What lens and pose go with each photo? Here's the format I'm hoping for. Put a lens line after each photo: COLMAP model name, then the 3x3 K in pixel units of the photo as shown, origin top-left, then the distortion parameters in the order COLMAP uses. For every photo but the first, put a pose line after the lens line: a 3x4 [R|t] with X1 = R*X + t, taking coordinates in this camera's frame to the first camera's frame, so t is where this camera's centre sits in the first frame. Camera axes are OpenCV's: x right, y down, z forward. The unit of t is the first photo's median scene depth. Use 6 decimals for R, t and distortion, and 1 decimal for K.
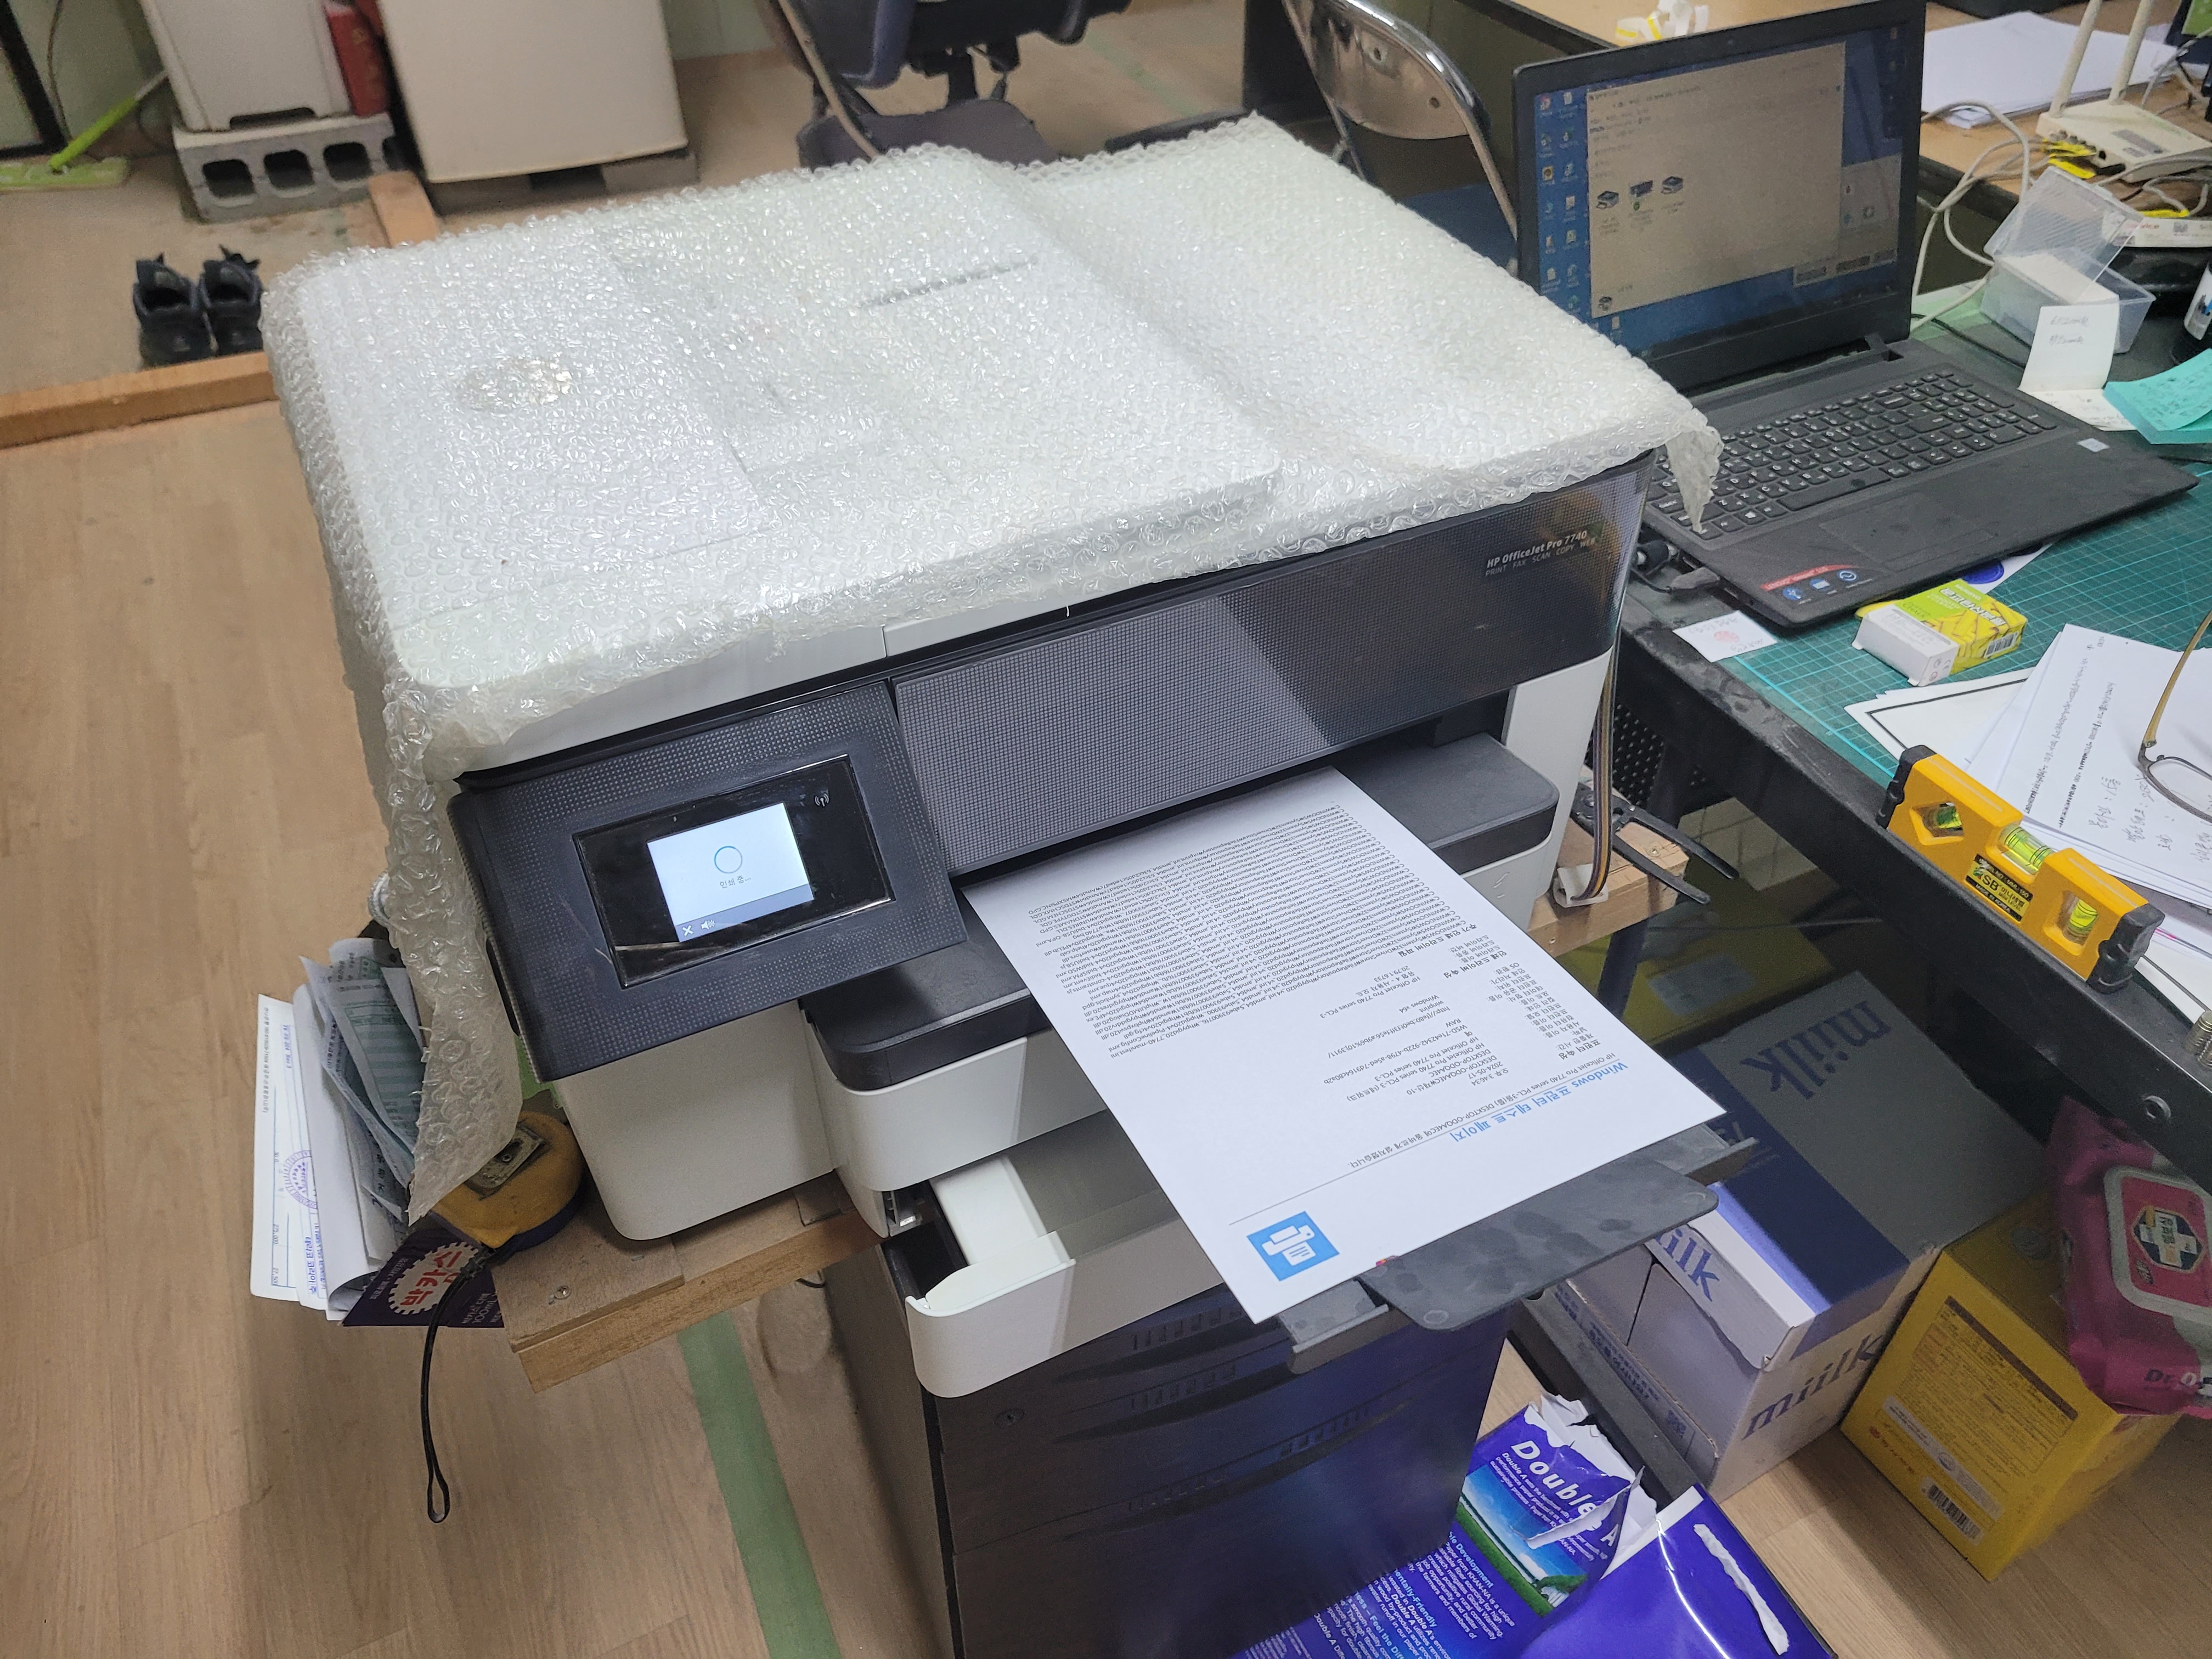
lens RADIAL K [[1660.2, 0, 1130.6], [0, 1660.2, 708.3], [0, 0, 1]] dist [0.041518, -0.035343]
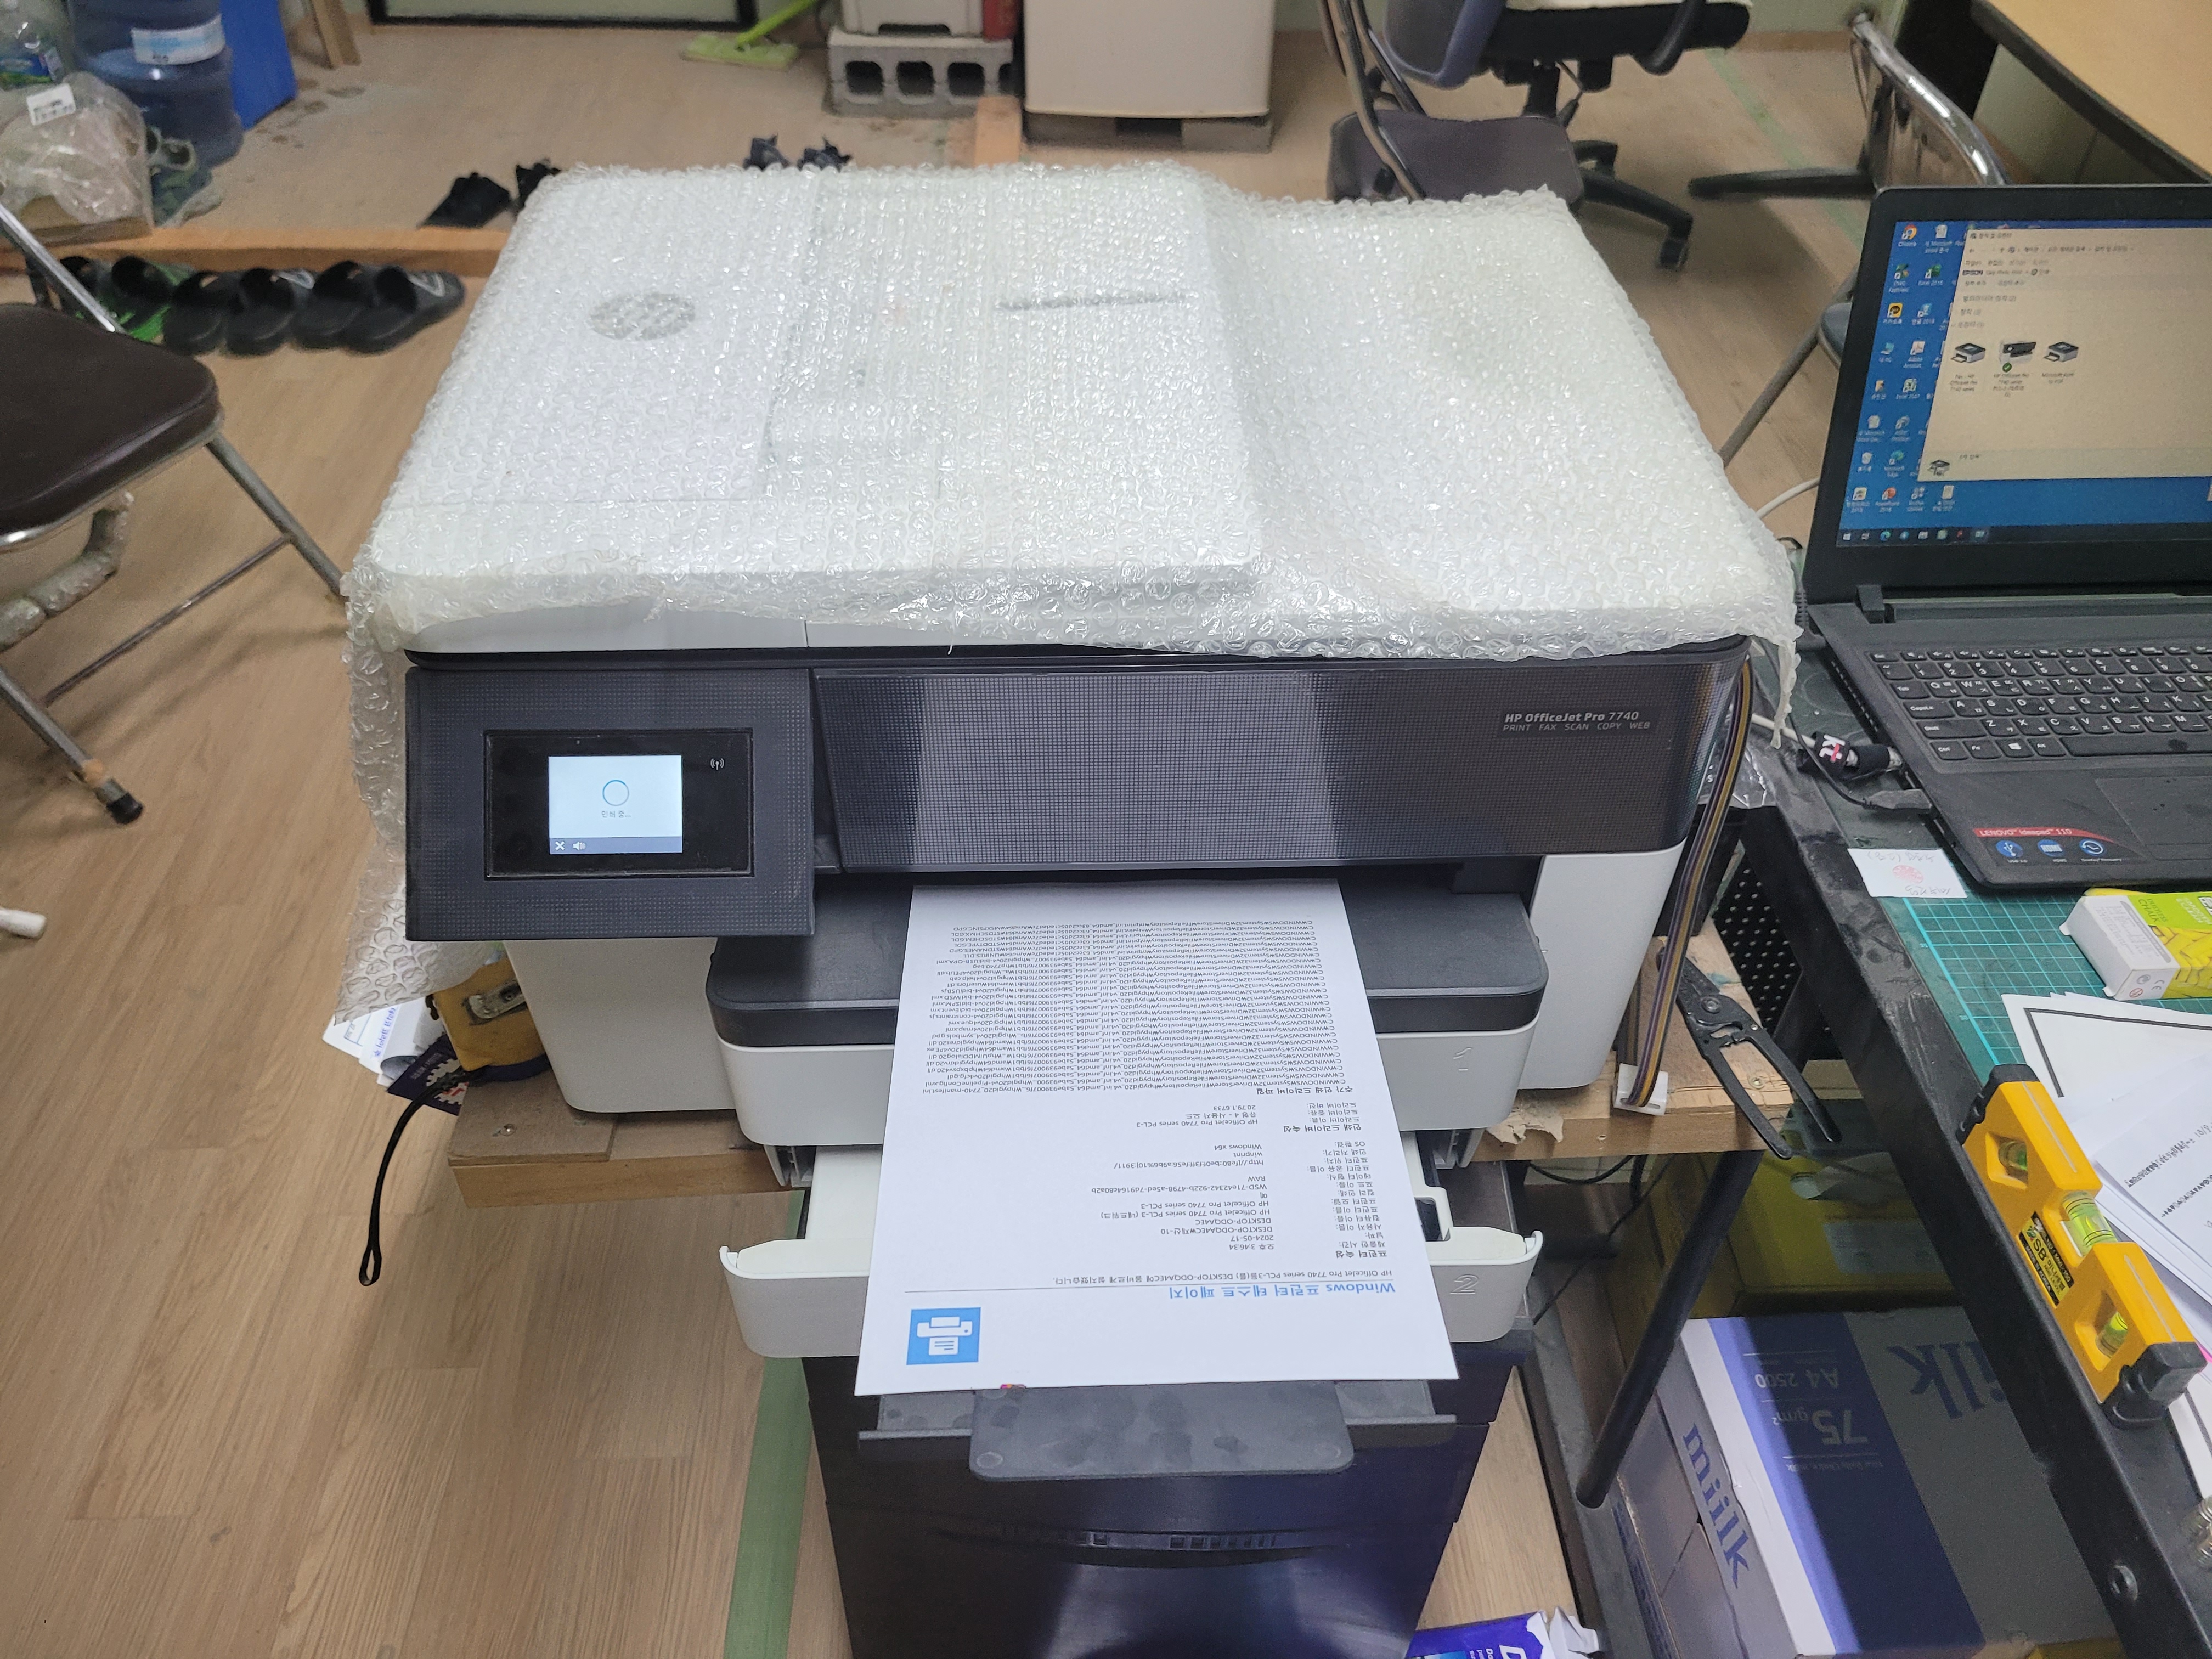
lens RADIAL K [[1660.2, 0, 1130.6], [0, 1660.2, 708.3], [0, 0, 1]] dist [0.041518, -0.035343]
pose [[0.918005, 0.267596, -0.292677, 0.217201], [-0.264950, 0.962994, 0.049434, -0.061379], [0.295074, 0.032164, 0.954933, 0.048889]]
